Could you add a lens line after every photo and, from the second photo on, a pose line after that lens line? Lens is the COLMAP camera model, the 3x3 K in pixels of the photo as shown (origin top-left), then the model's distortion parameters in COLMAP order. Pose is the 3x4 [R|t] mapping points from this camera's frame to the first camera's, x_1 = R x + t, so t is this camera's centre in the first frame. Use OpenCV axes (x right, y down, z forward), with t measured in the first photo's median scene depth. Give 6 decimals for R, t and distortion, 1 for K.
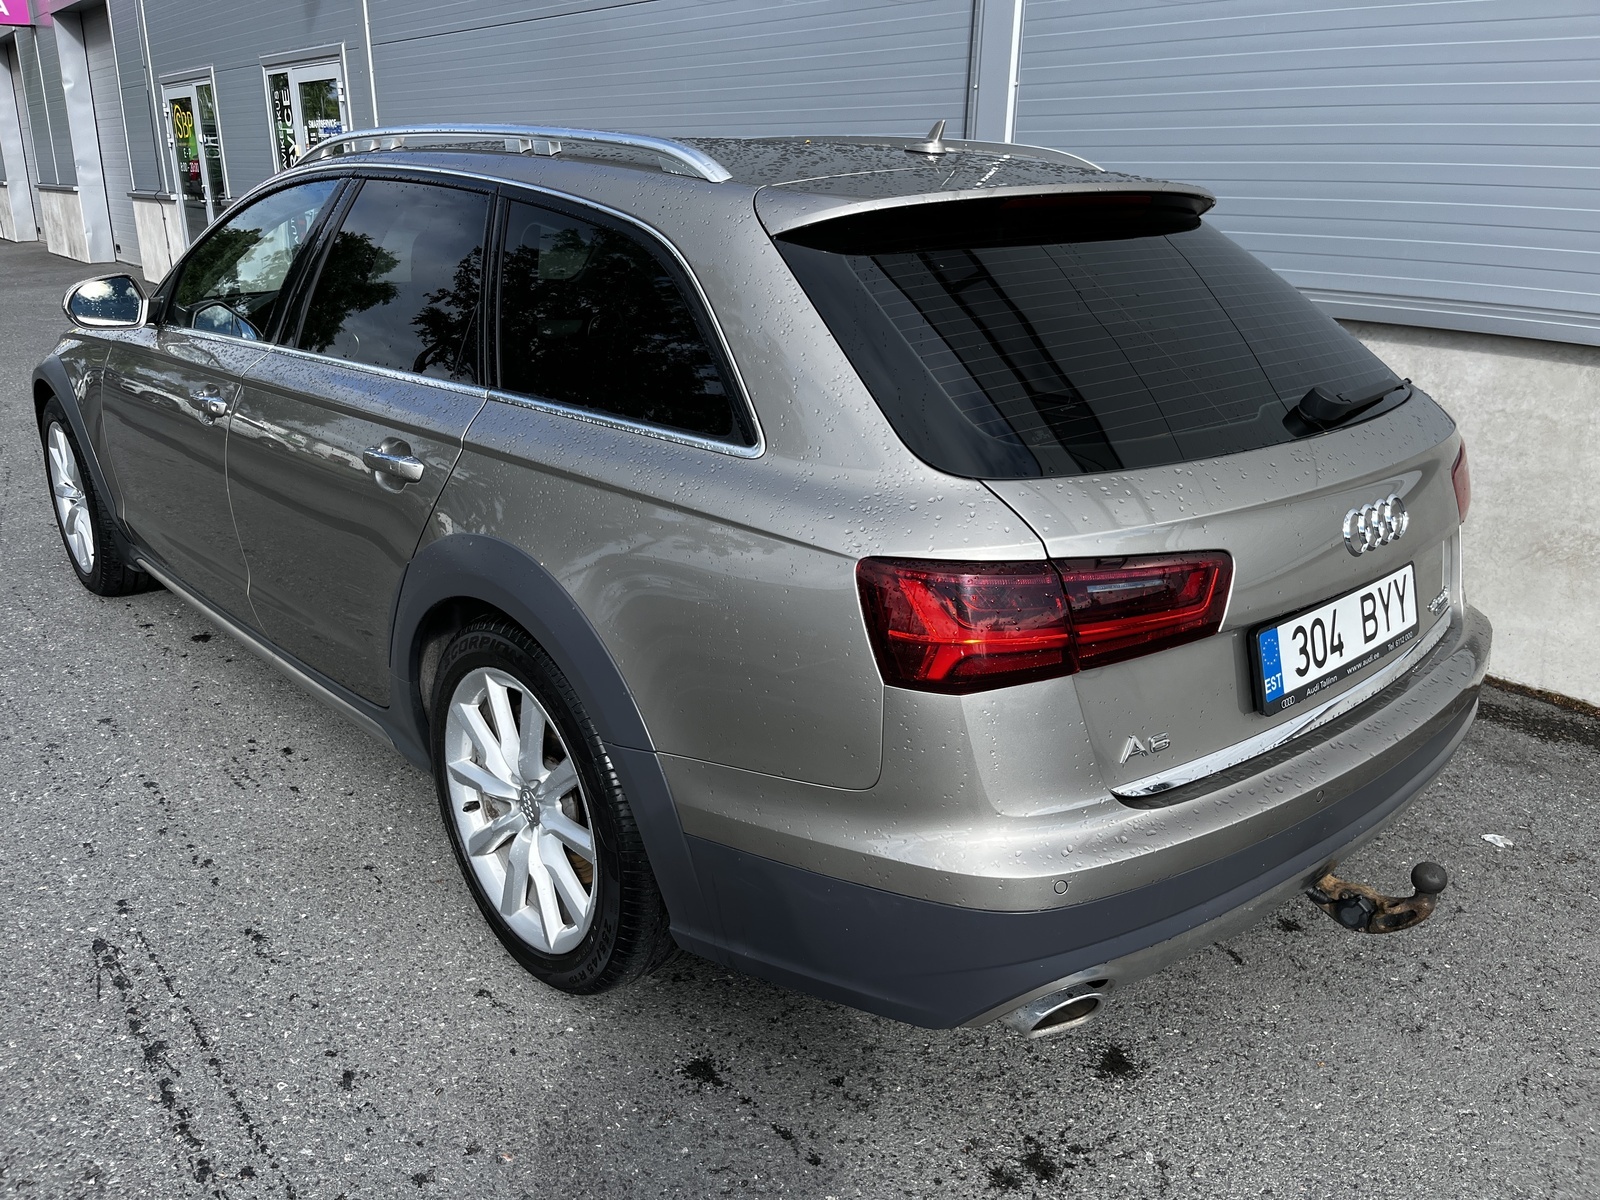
lens RADIAL K [[1224.7, 0, 796.6], [0, 1224.7, 602.4], [0, 0, 1]] dist [0.001059, 0.000659]
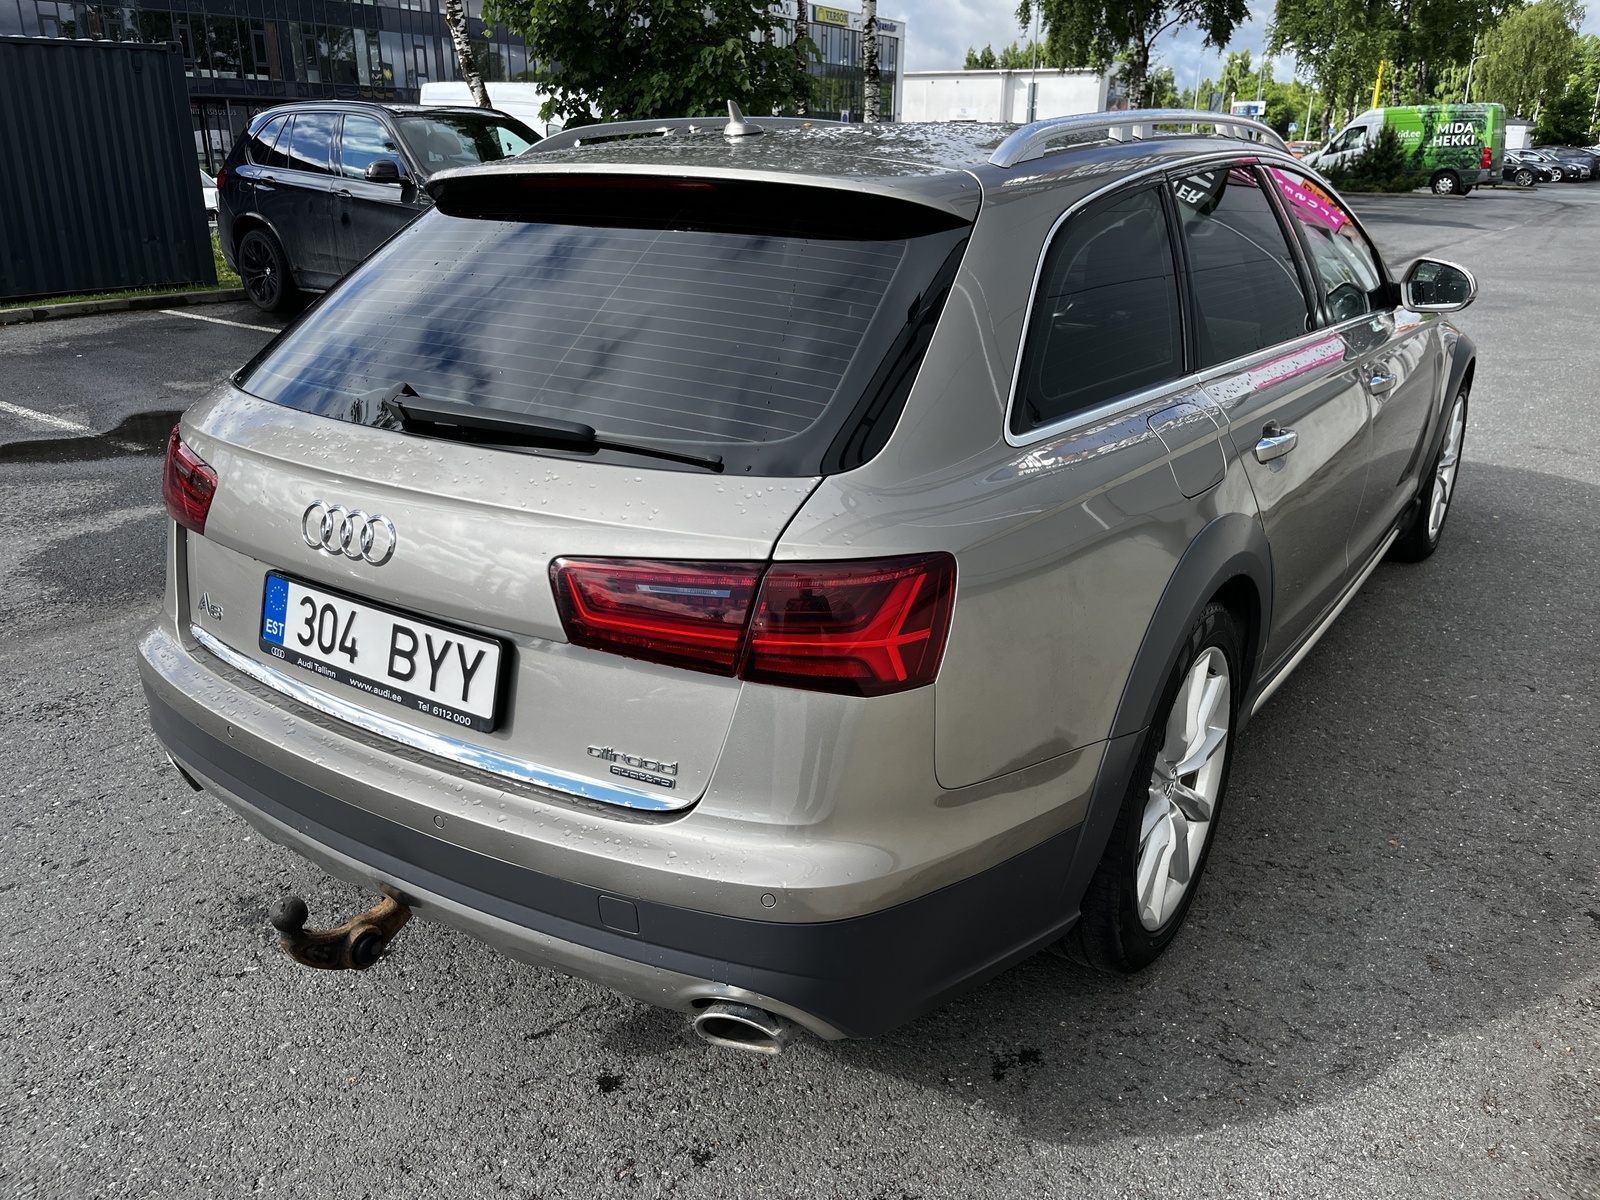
lens RADIAL K [[1224.7, 0, 801.3], [0, 1224.7, 602.2], [0, 0, 1]] dist [0.001059, 0.000659]
pose [[0.237888, 0.330728, -0.913251, 1.388394], [-0.328541, 0.912221, 0.244775, -0.347534], [0.914041, 0.241811, 0.325664, 1.006008]]
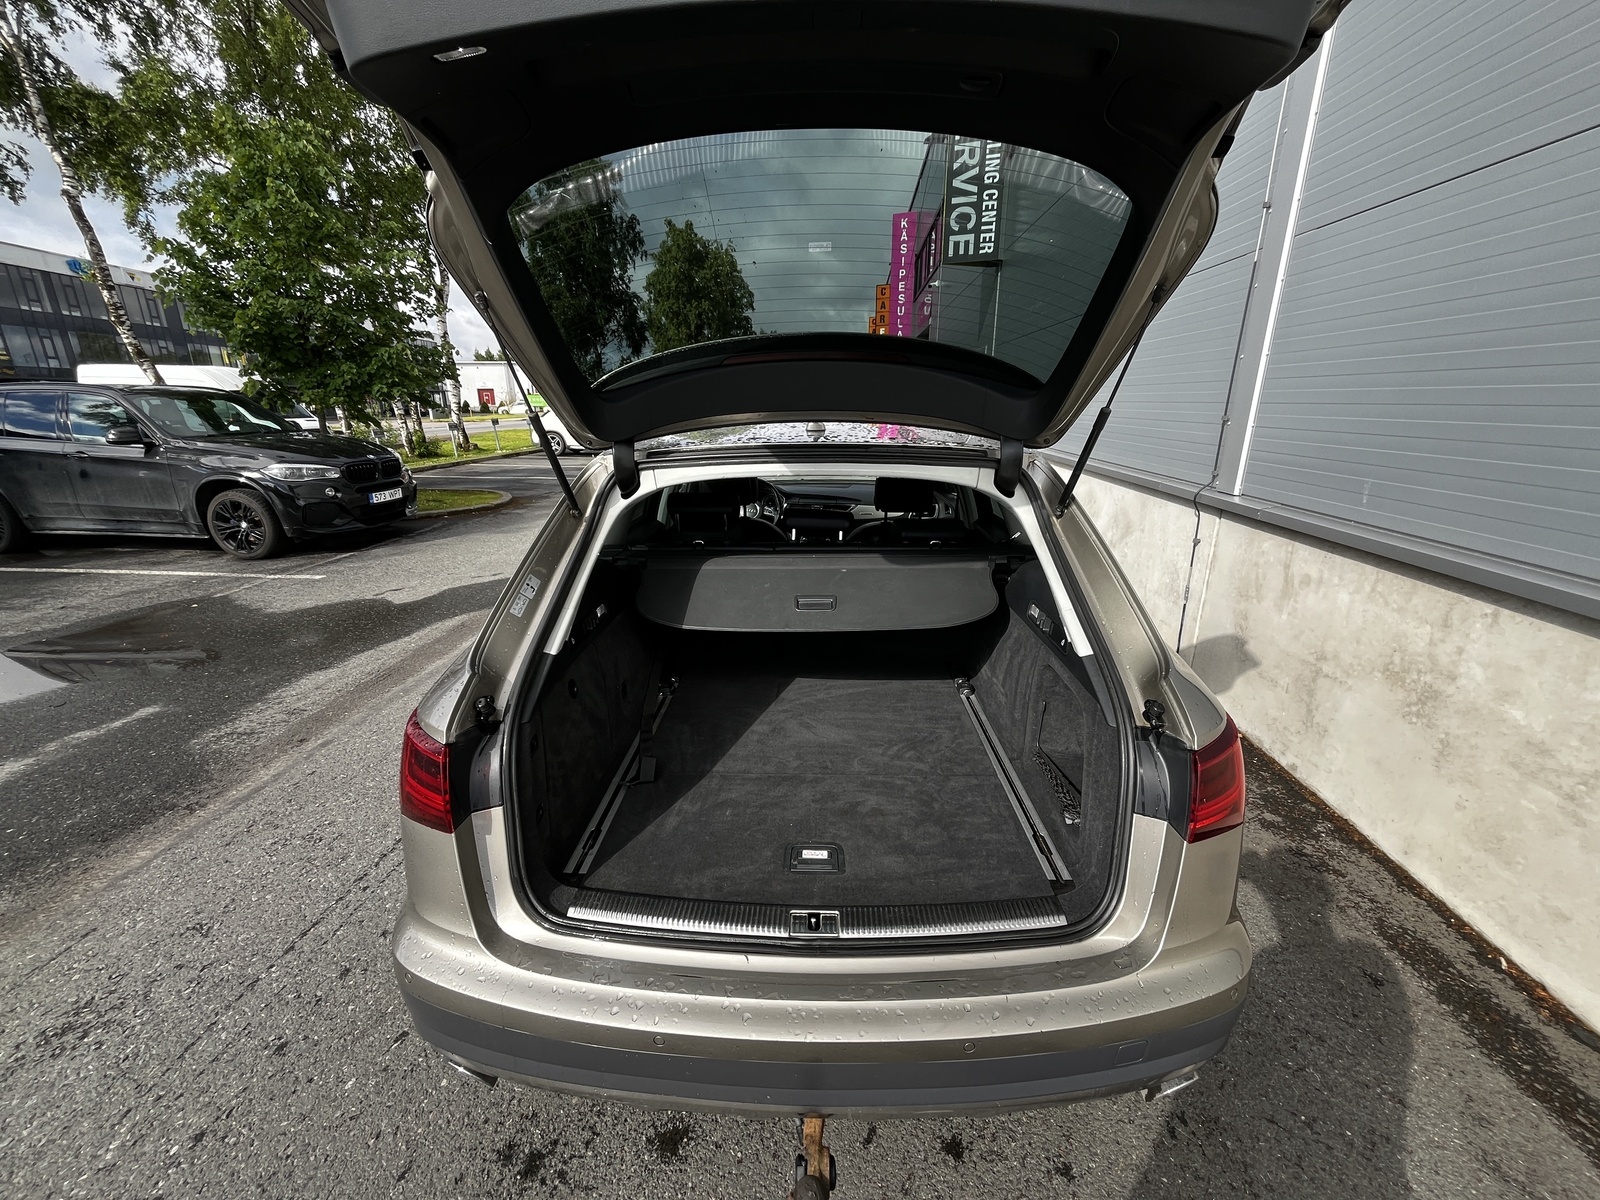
lens RADIAL K [[648.0, 0, 806.1], [0, 648.0, 589.4], [0, 0, 1]] dist [-0.002169, -0.000014]
pose [[0.718792, 0.179272, -0.671714, 0.779229], [-0.217629, 0.975644, 0.027505, -0.248250], [0.660284, 0.126414, 0.740300, 0.579641]]
